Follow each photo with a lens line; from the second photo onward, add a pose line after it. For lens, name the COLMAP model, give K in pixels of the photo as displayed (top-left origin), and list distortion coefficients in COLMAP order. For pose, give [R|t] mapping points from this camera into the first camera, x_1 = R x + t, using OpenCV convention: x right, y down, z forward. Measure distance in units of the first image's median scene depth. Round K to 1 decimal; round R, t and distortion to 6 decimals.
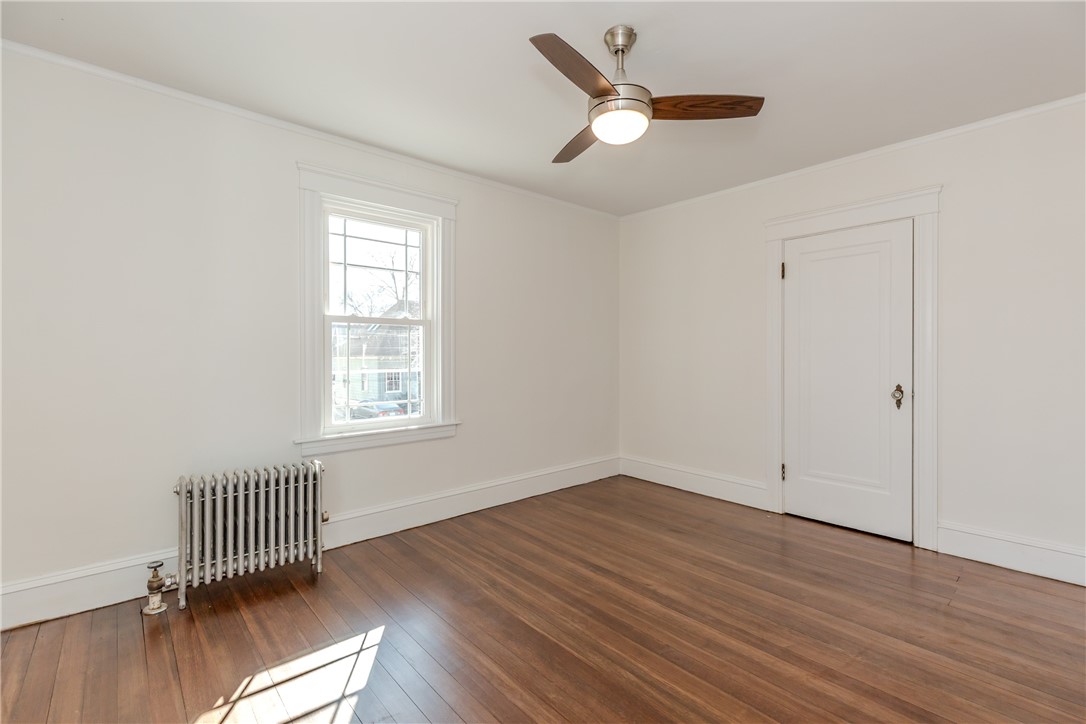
lens RADIAL K [[492.0, 0, 546.9], [0, 492.0, 354.4], [0, 0, 1]] dist [0.004047, 0.000198]
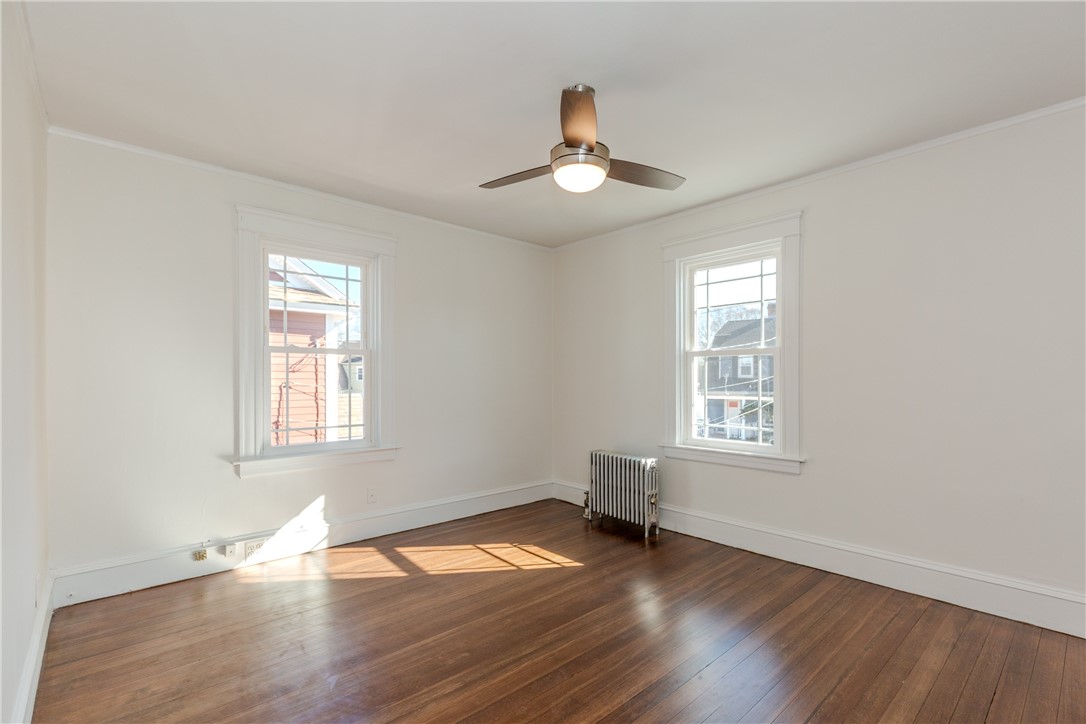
lens RADIAL K [[492.0, 0, 546.1], [0, 492.0, 377.9], [0, 0, 1]] dist [0.004047, 0.000198]
pose [[0.008488, 0.000506, -0.999964, 1.065181], [0.001406, 0.999999, 0.000518, -0.017141], [0.999963, -0.001411, 0.008487, 0.797840]]
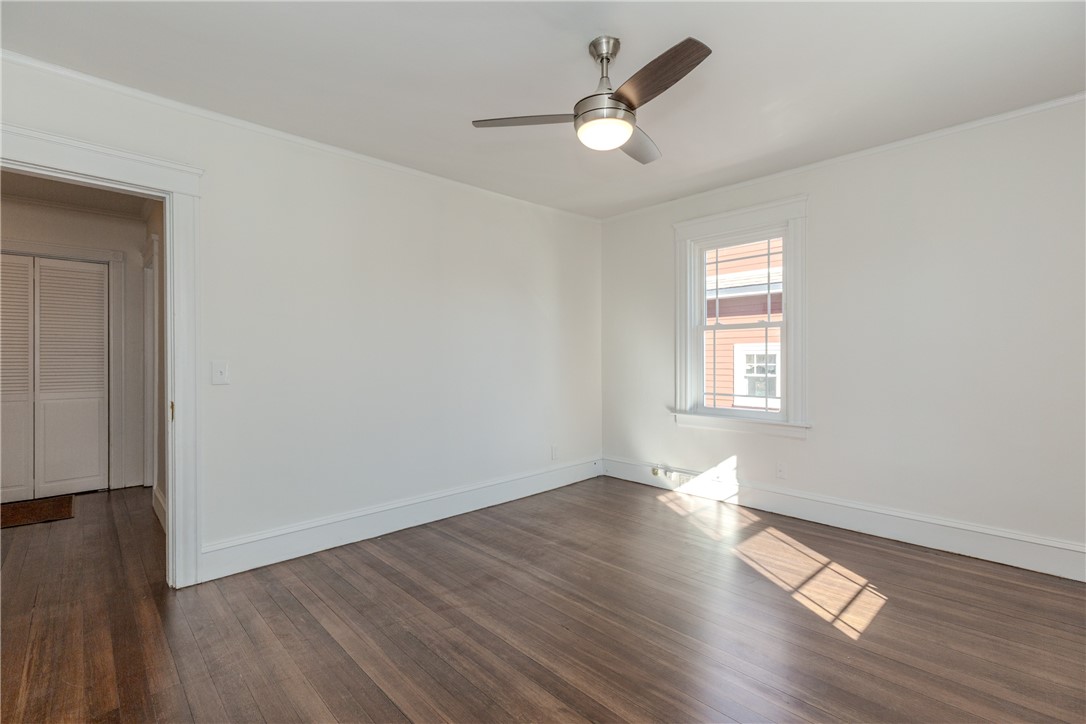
lens RADIAL K [[492.0, 0, 548.7], [0, 492.0, 359.4], [0, 0, 1]] dist [0.004047, 0.000198]
pose [[-0.999203, 0.002777, -0.039811, 0.268857], [0.002710, 0.999995, 0.001720, 0.007951], [0.039816, 0.001611, -0.999206, 1.756758]]
